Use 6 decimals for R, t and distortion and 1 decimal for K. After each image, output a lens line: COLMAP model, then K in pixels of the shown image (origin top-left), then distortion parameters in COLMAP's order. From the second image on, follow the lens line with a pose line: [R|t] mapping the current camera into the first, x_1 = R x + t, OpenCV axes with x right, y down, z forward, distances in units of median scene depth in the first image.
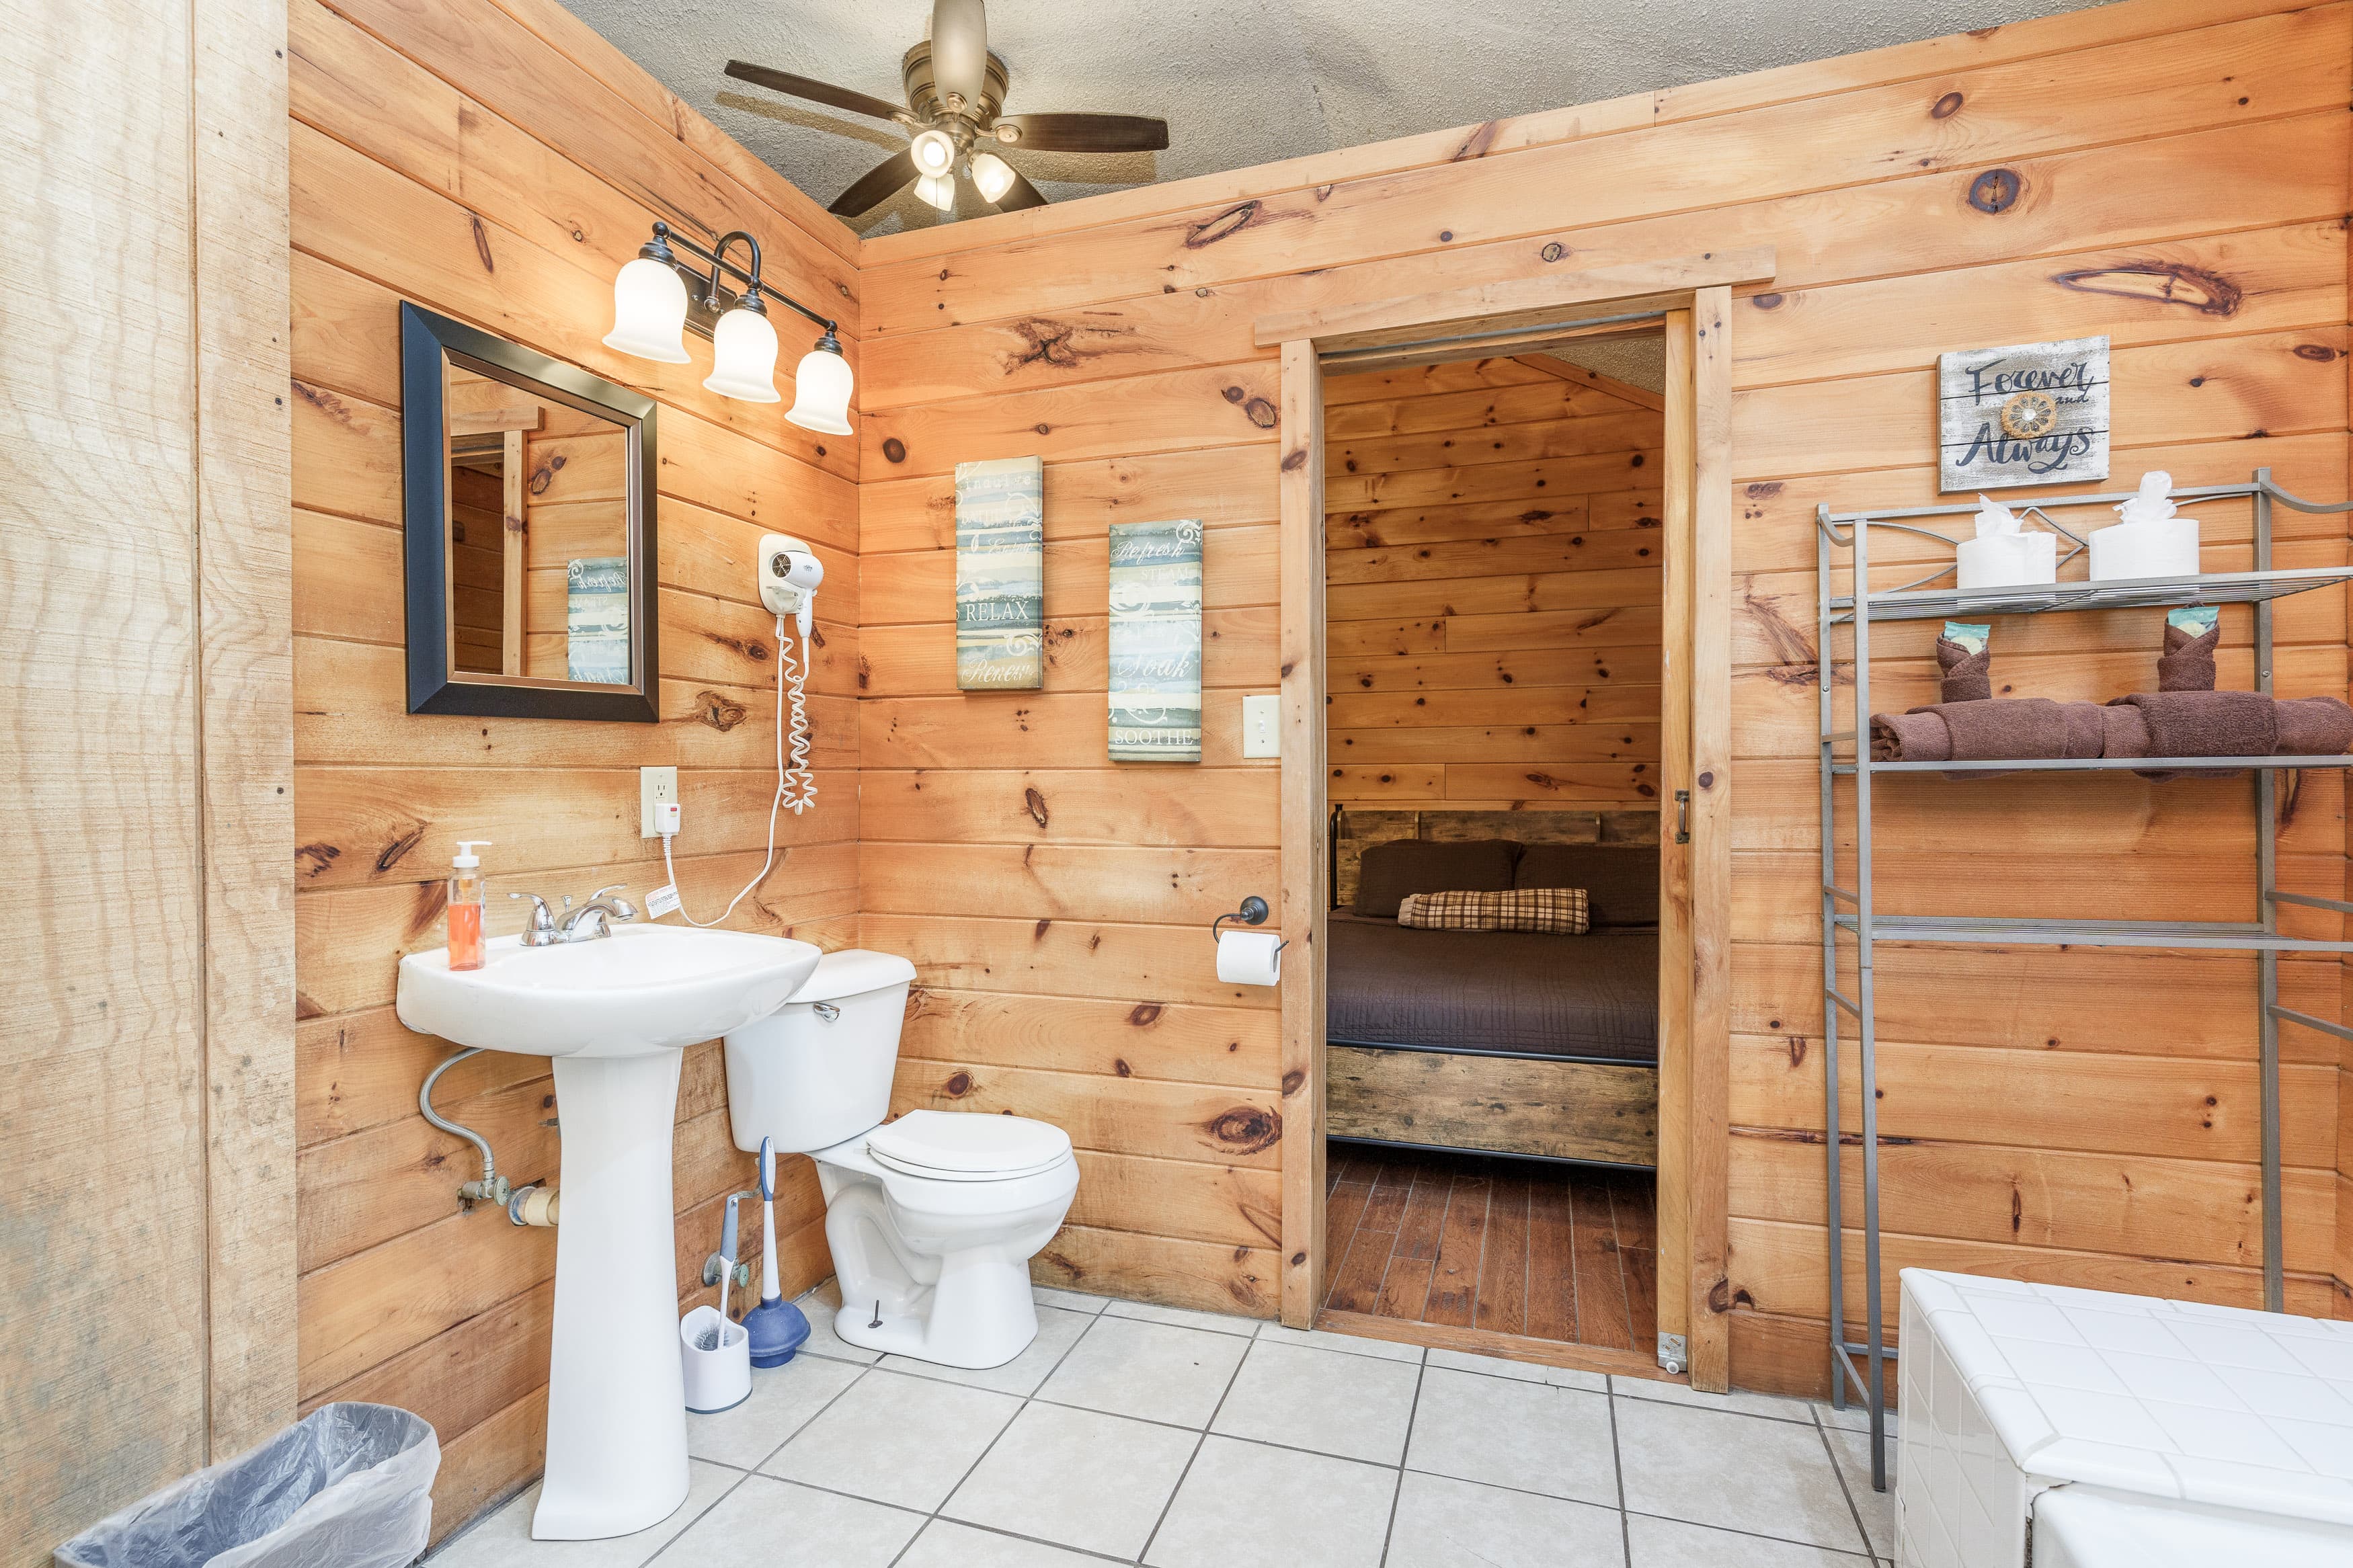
lens RADIAL K [[1111.3, 0, 1176.5], [0, 1111.3, 784.0], [0, 0, 1]] dist [0.003350, -0.000436]
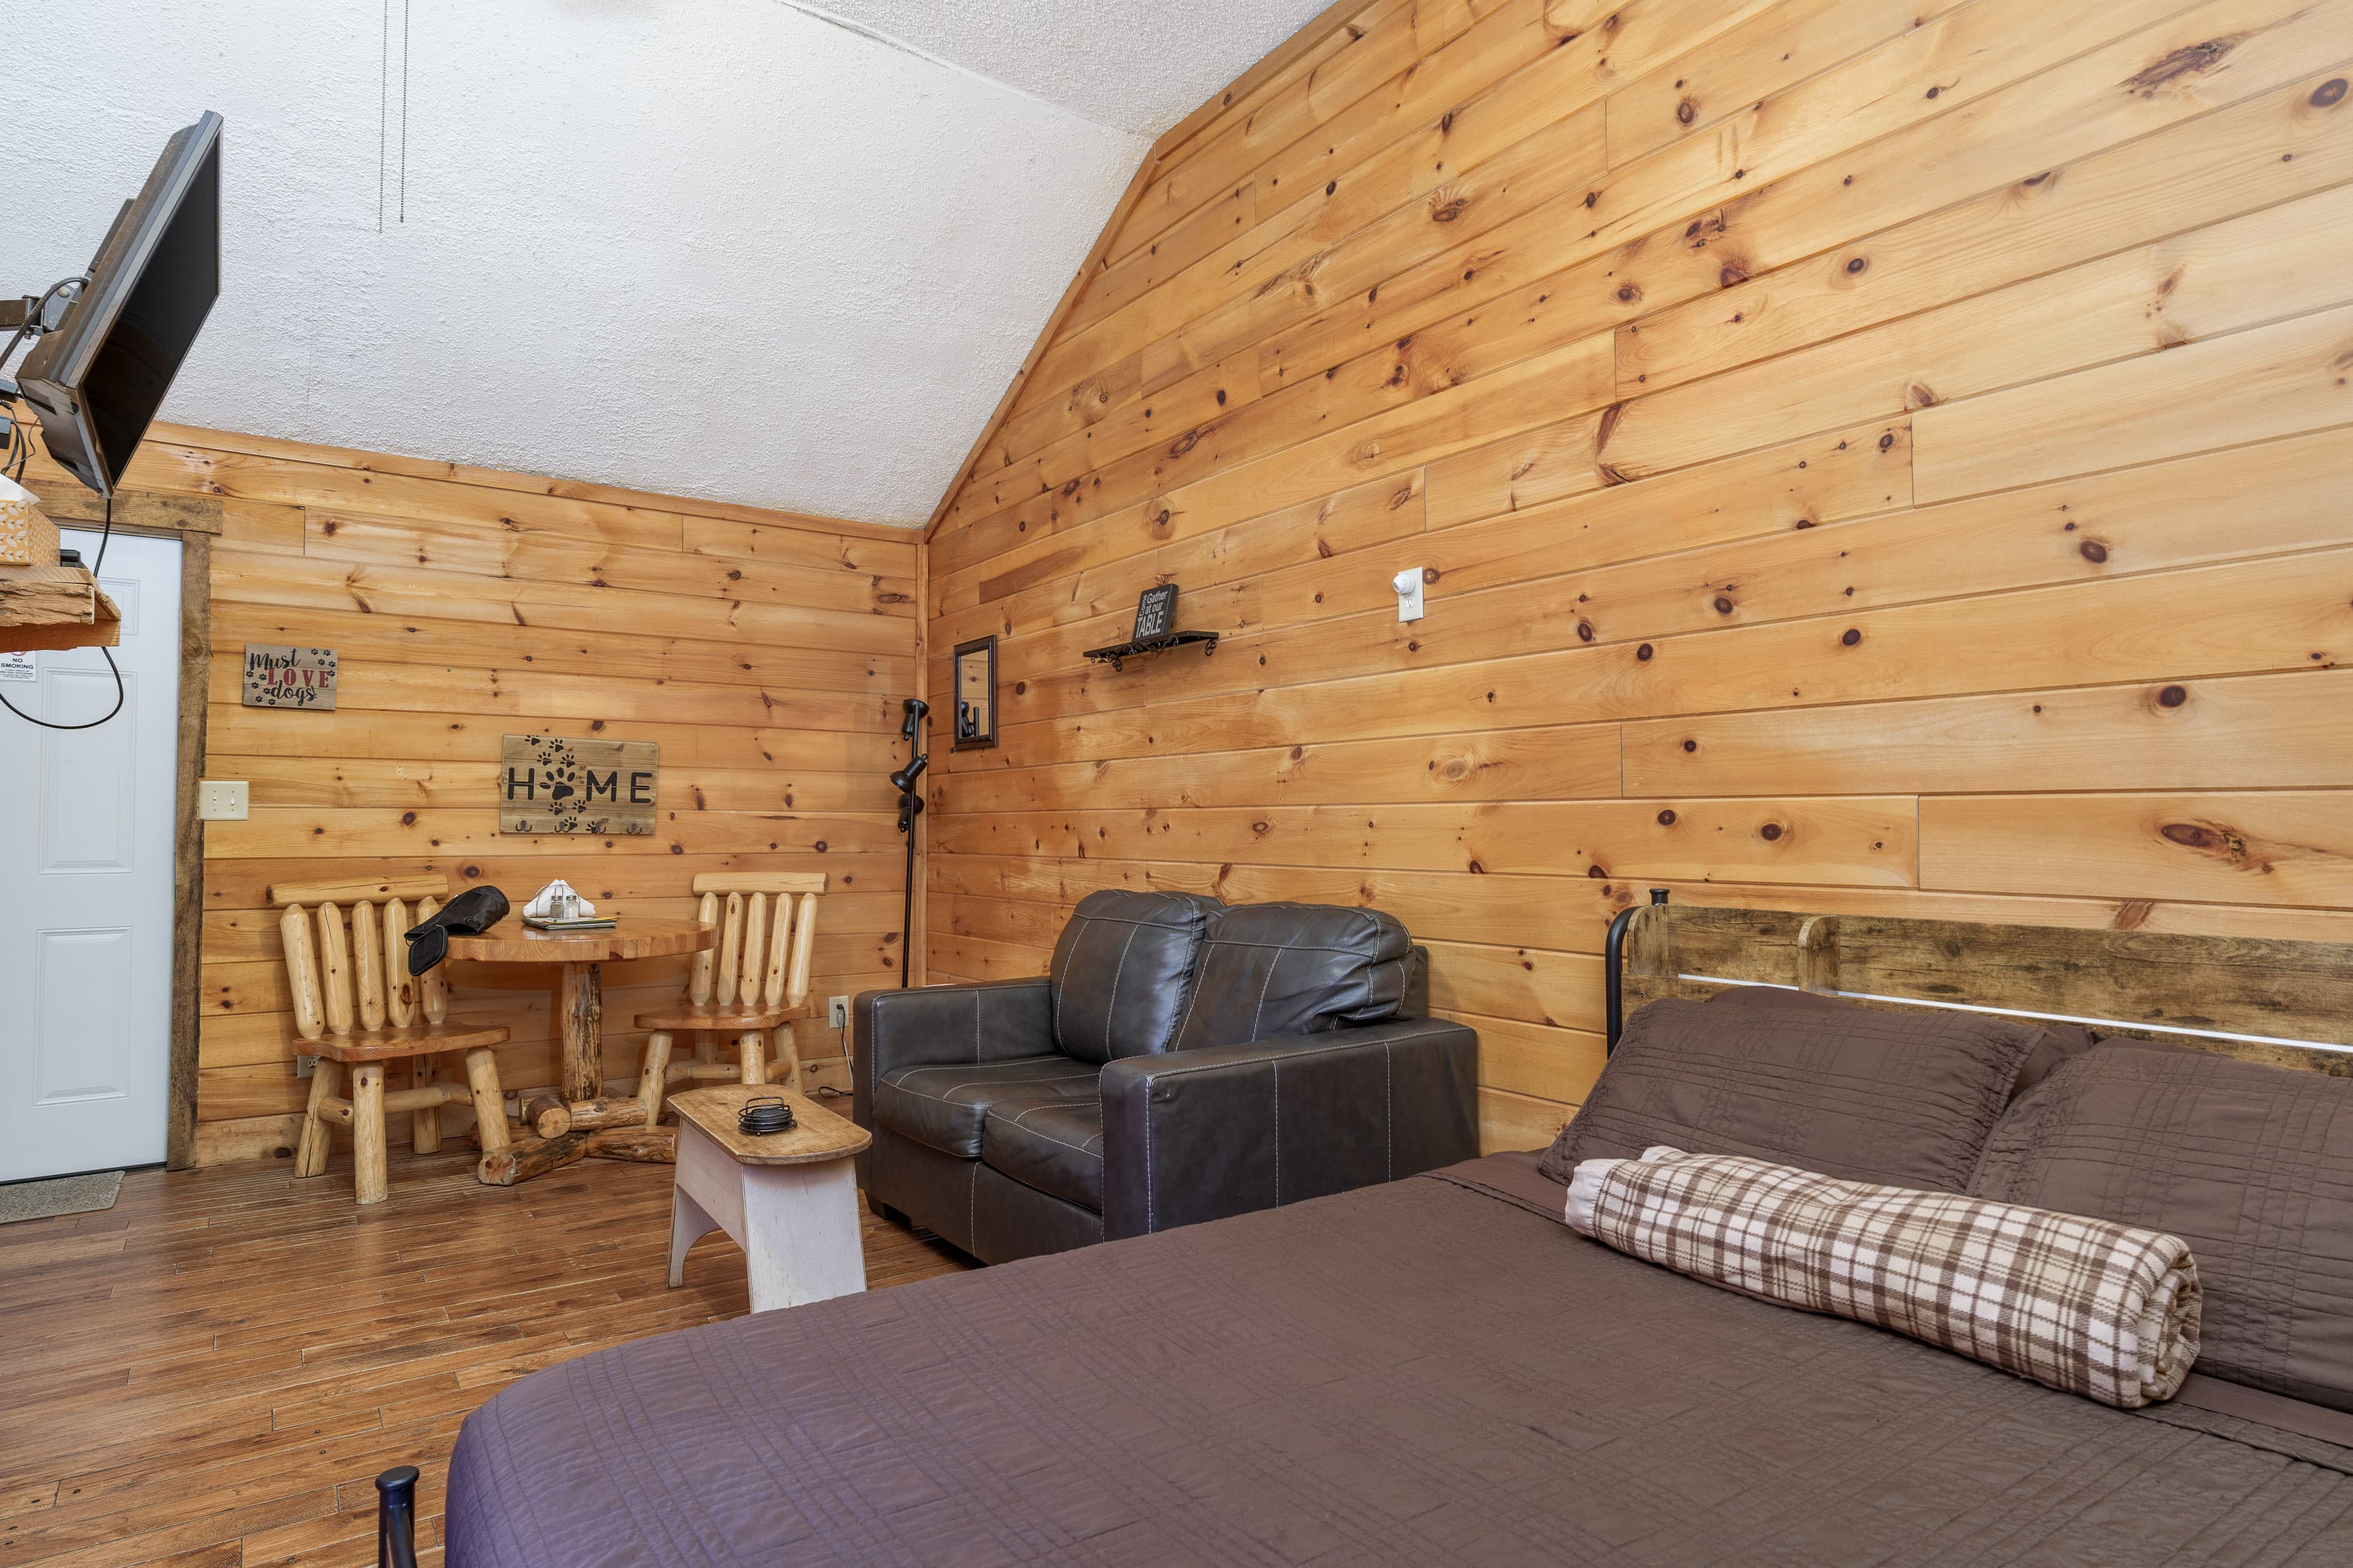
lens RADIAL K [[1295.6, 0, 1176.5], [0, 1295.6, 784.0], [0, 0, 1]] dist [0.002056, 0.001355]
pose [[0.805718, -0.008708, -0.592235, 0.309148], [-0.012944, 0.999394, -0.032304, -0.004214], [0.592158, 0.033694, 0.805117, 0.503810]]
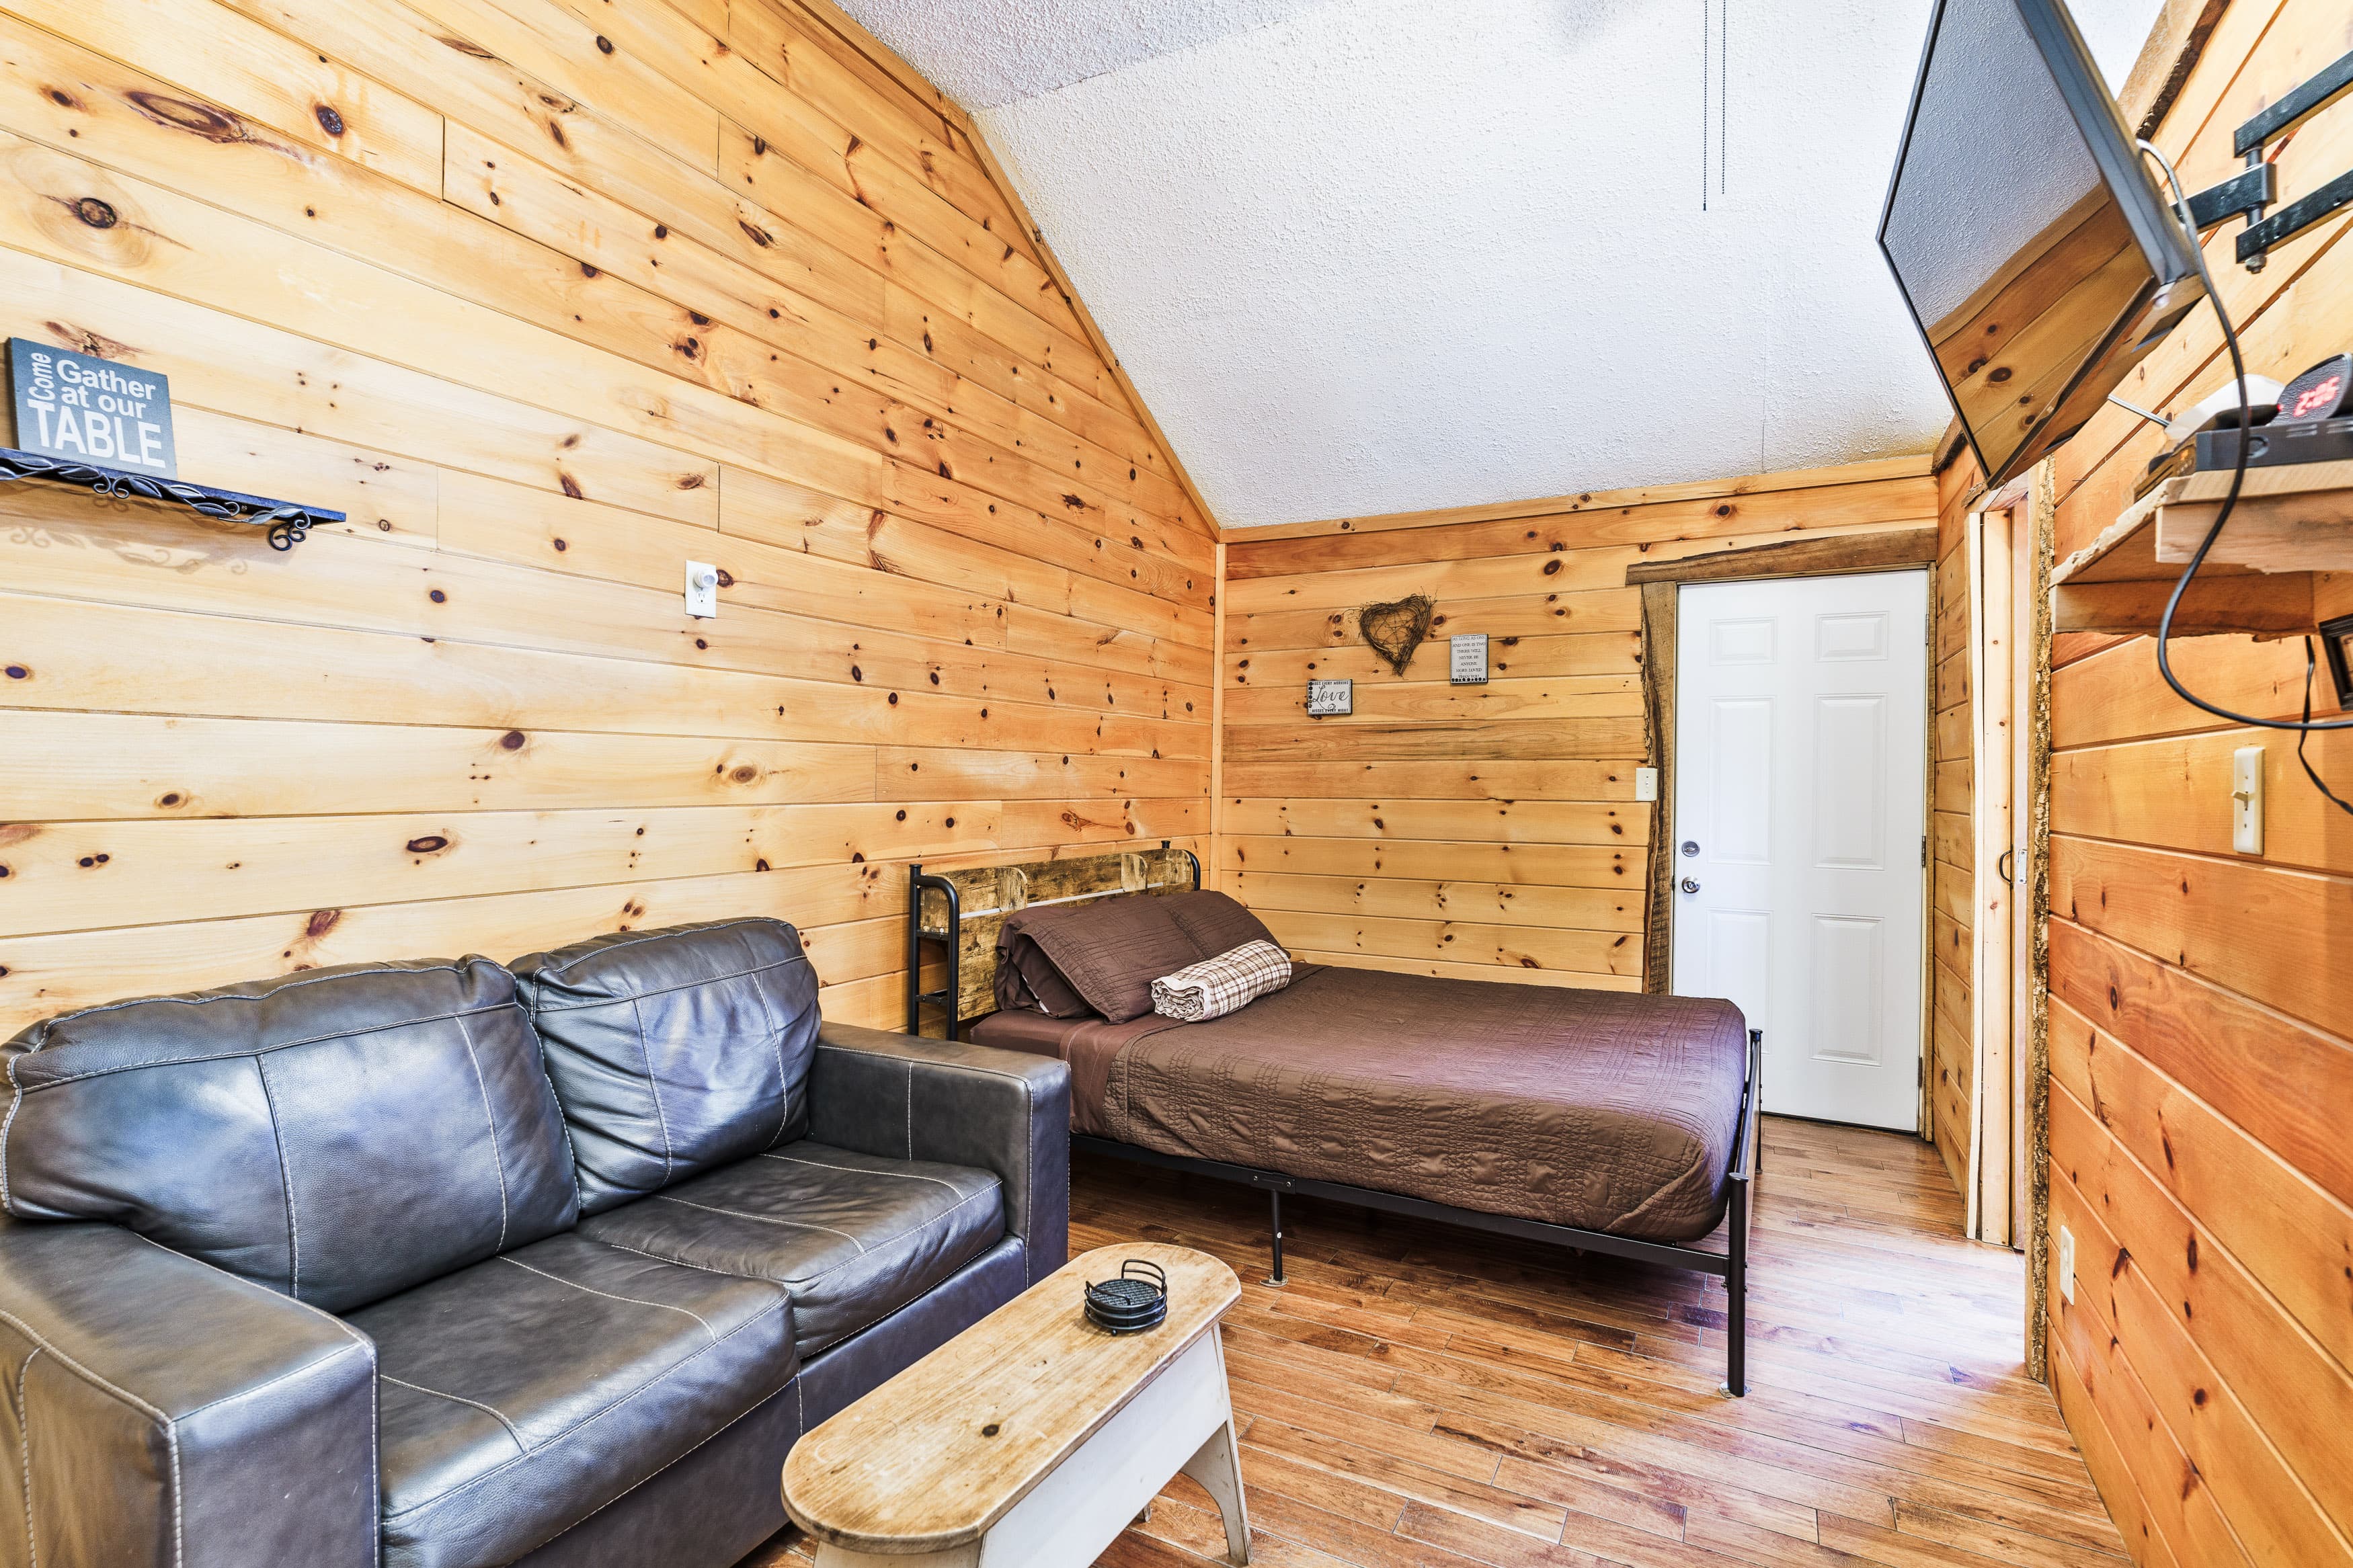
lens RADIAL K [[1111.3, 0, 1176.5], [0, 1111.3, 784.0], [0, 0, 1]] dist [0.003350, -0.000436]
pose [[0.171456, 0.007122, 0.985166, -0.477355], [0.000831, 0.999972, -0.007374, -0.024227], [-0.985191, 0.002083, 0.171446, 0.781528]]
